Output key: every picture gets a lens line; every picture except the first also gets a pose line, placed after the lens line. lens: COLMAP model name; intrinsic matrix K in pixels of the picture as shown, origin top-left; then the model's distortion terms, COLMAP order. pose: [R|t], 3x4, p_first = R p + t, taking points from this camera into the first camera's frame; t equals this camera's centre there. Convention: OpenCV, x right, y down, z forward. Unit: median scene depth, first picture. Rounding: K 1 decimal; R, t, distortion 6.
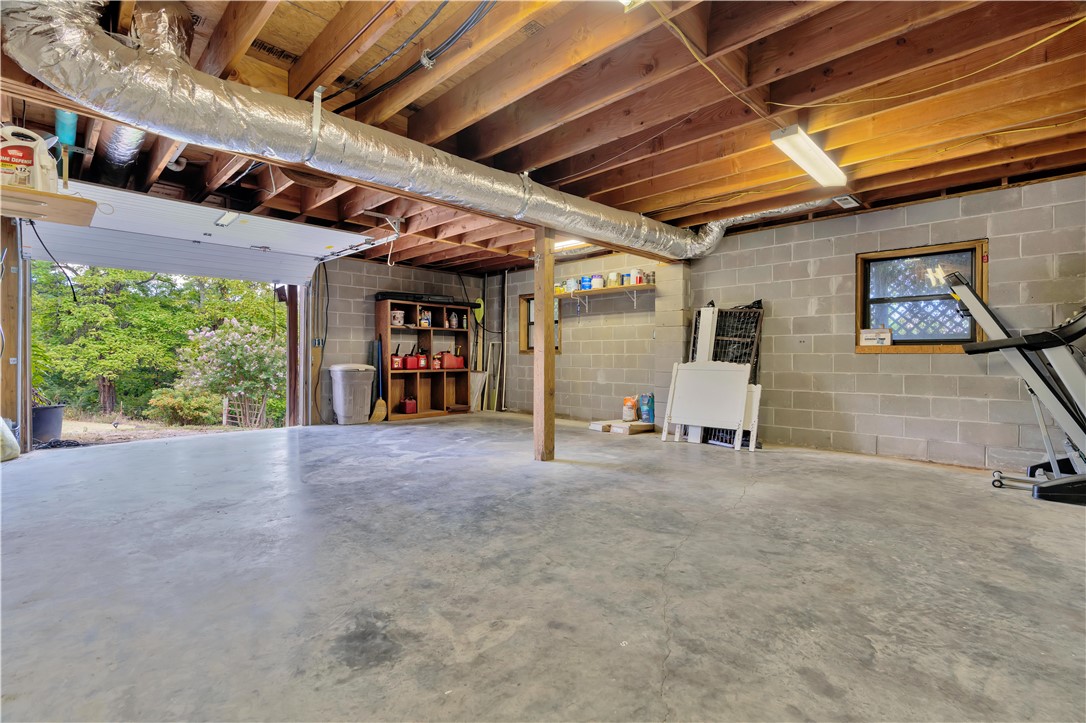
lens RADIAL K [[492.6, 0, 542.4], [0, 492.6, 357.9], [0, 0, 1]] dist [-0.001304, 0.000145]
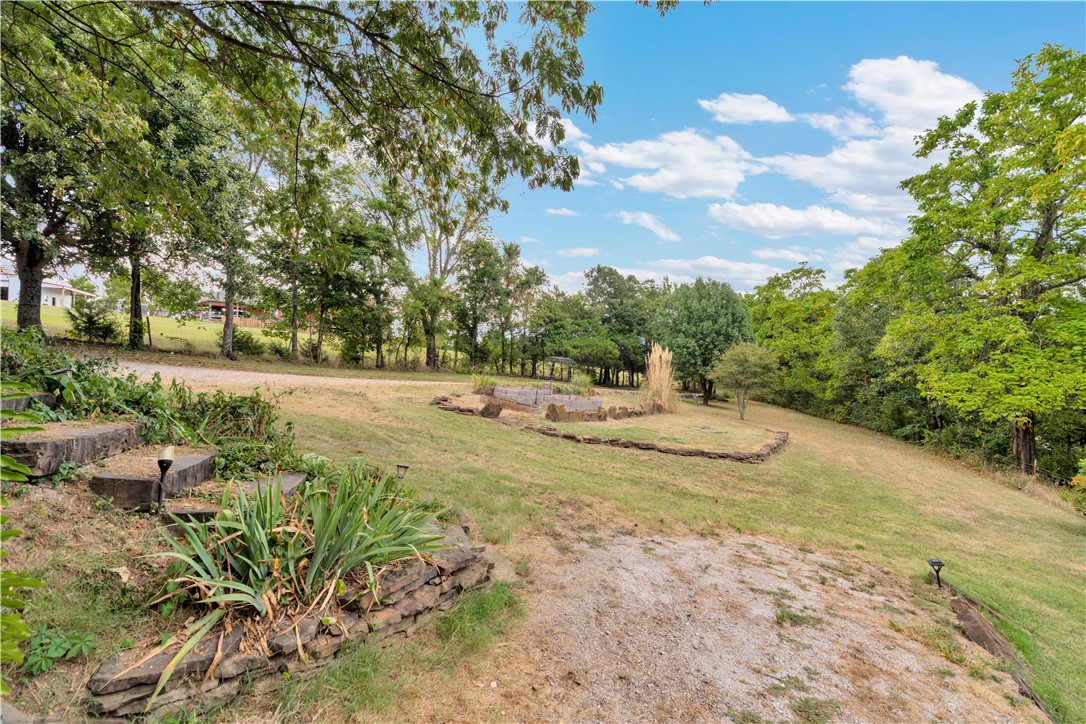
lens RADIAL K [[492.6, 0, 537.0], [0, 492.6, 362.1], [0, 0, 1]] dist [-0.001304, 0.000145]
pose [[0.030273, -0.016268, -0.999409, -0.212504], [-0.026555, 0.999502, -0.017074, -0.012777], [0.999189, 0.027056, 0.029826, 0.305503]]
